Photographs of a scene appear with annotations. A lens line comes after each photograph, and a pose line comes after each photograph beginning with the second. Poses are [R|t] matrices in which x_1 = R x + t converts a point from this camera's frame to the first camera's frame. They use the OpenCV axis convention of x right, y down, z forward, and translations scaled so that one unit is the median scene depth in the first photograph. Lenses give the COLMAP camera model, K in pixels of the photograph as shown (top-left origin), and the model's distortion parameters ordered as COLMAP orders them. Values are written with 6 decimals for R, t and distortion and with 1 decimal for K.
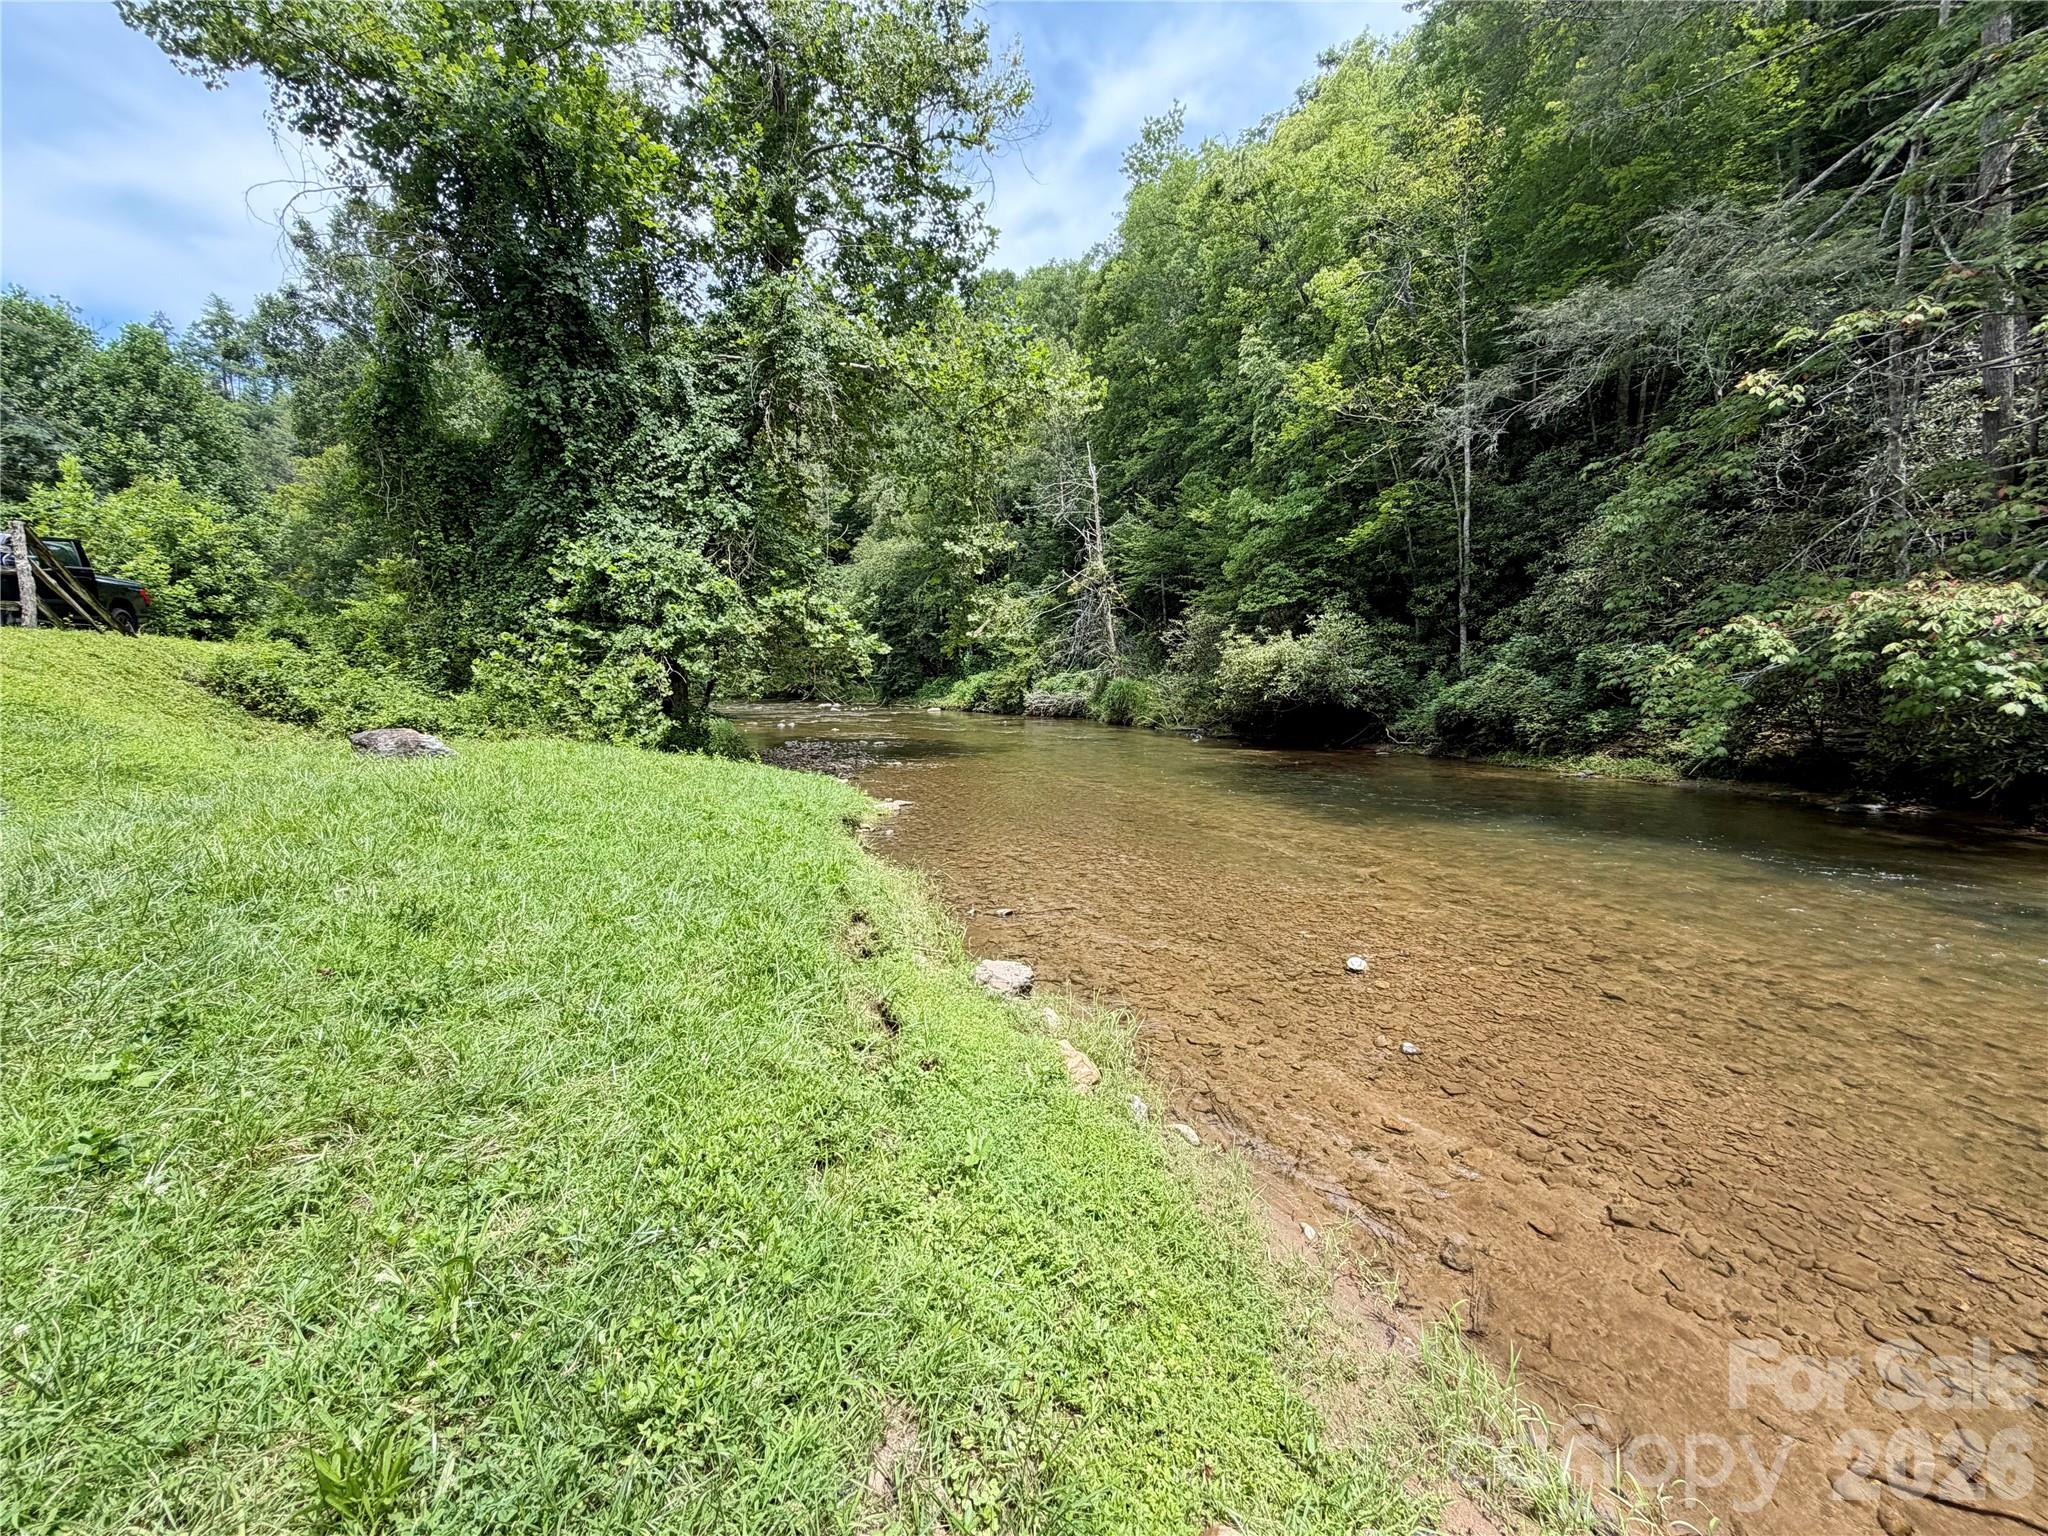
lens RADIAL K [[811.1, 0, 1026.4], [0, 811.1, 770.6], [0, 0, 1]] dist [0.000042, -0.000043]
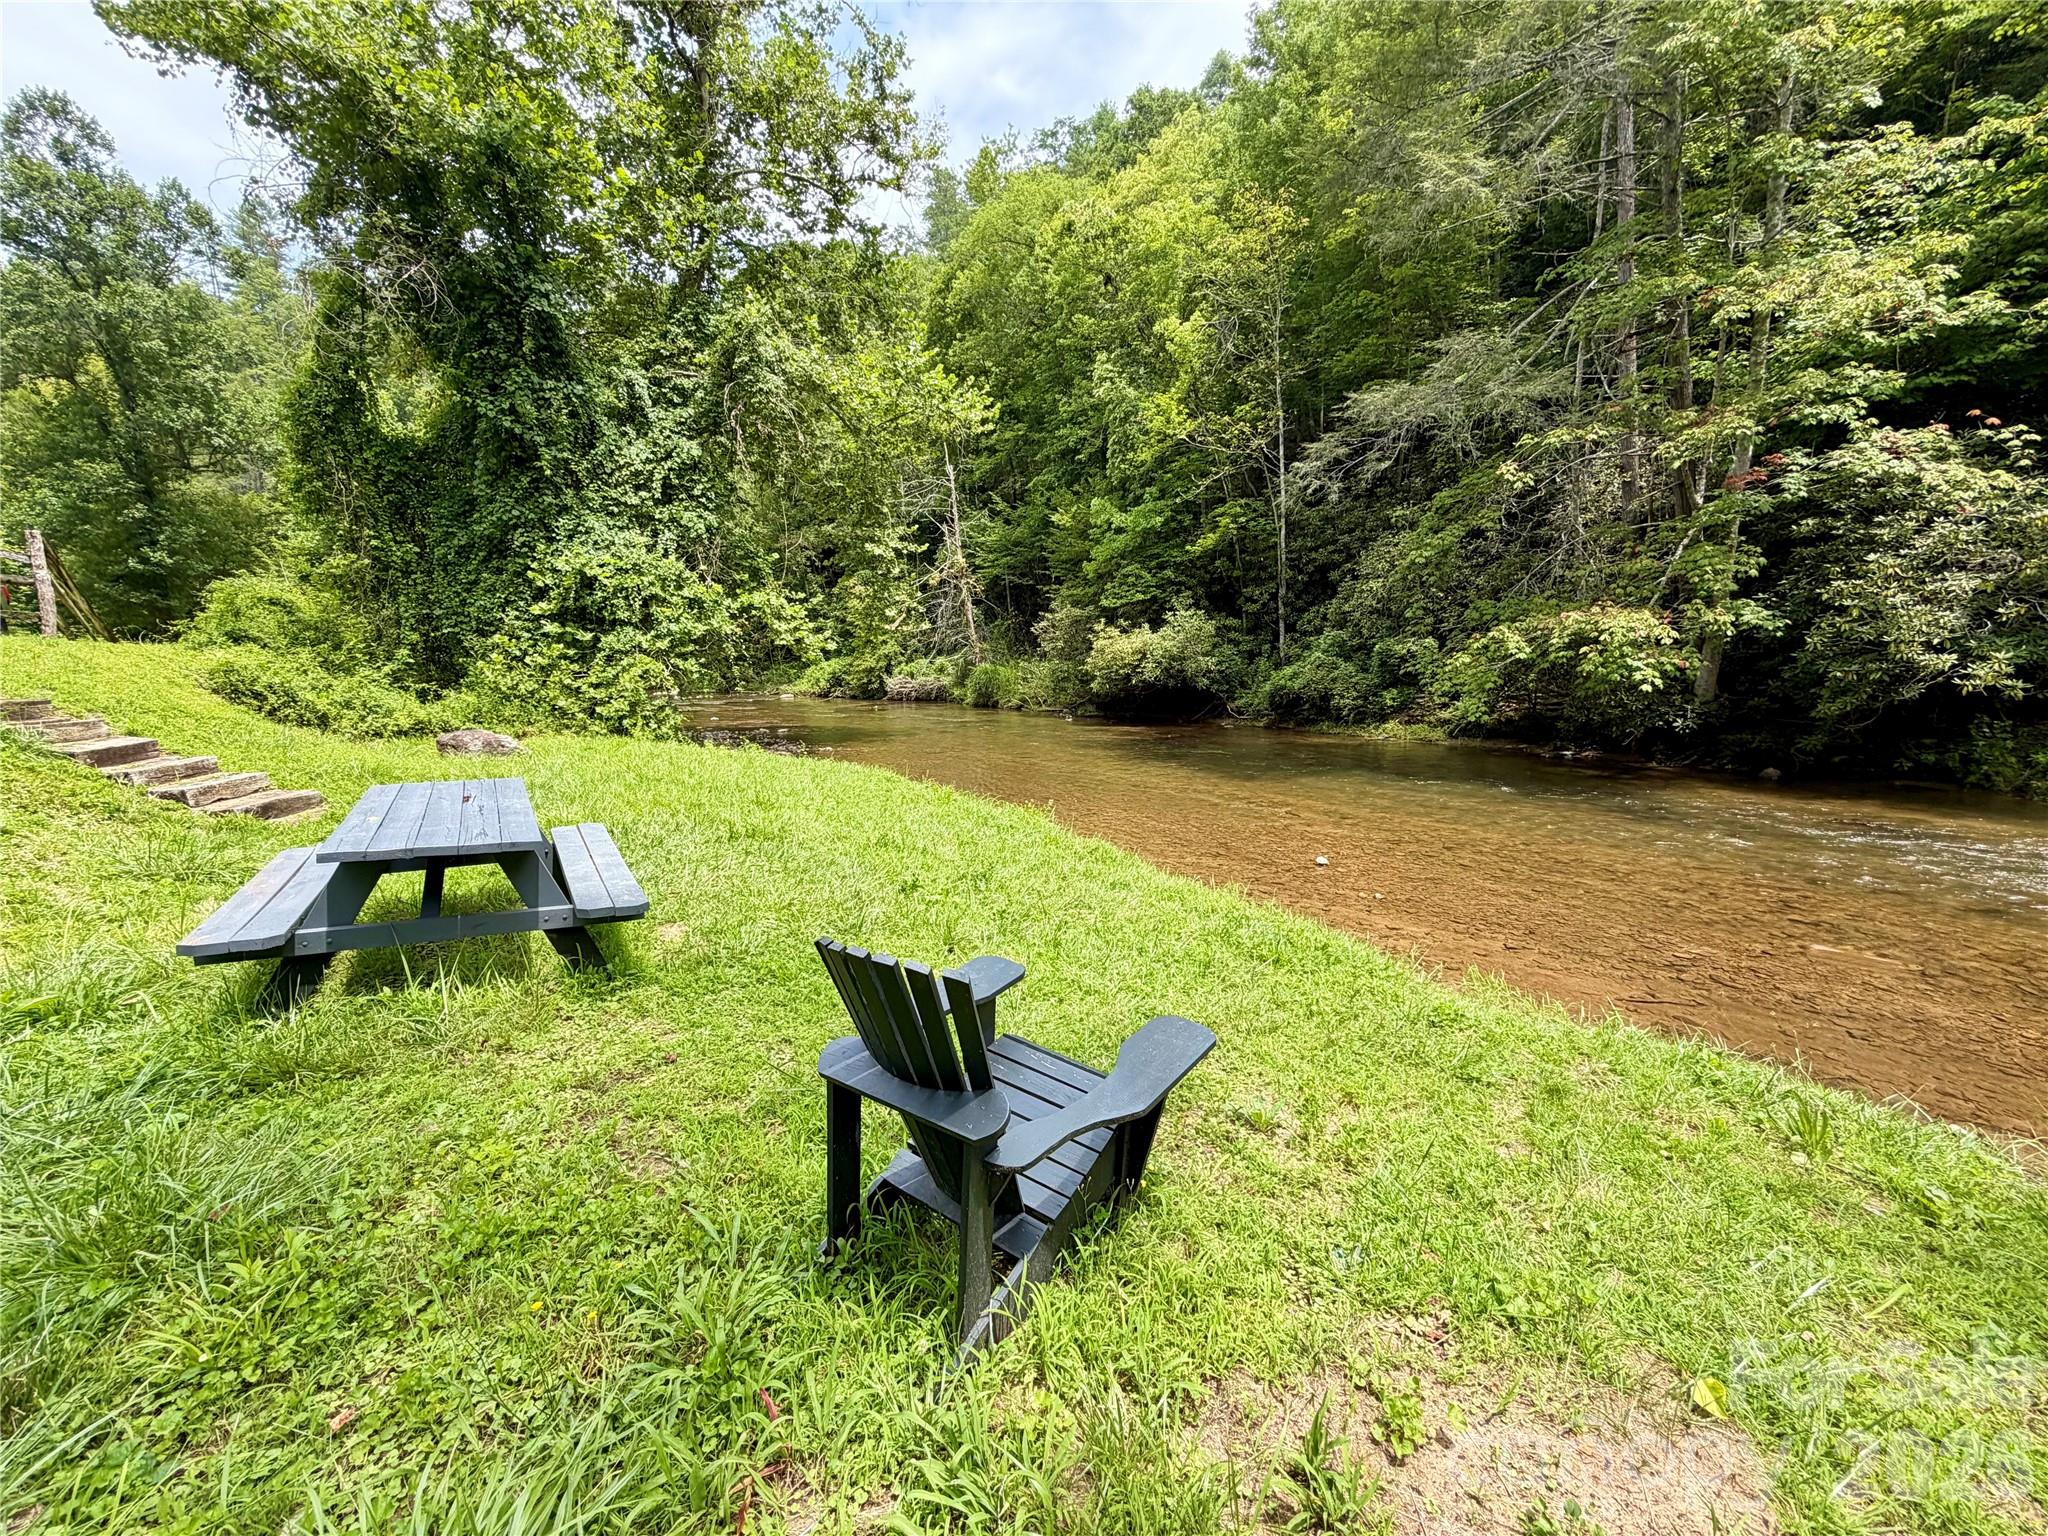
lens RADIAL K [[811.1, 0, 1026.4], [0, 811.1, 770.6], [0, 0, 1]] dist [0.000042, -0.000043]
pose [[0.970707, -0.042227, 0.236526, -0.187830], [0.036598, 0.998934, 0.028139, -0.000321], [-0.237462, -0.018658, 0.971218, -0.142092]]
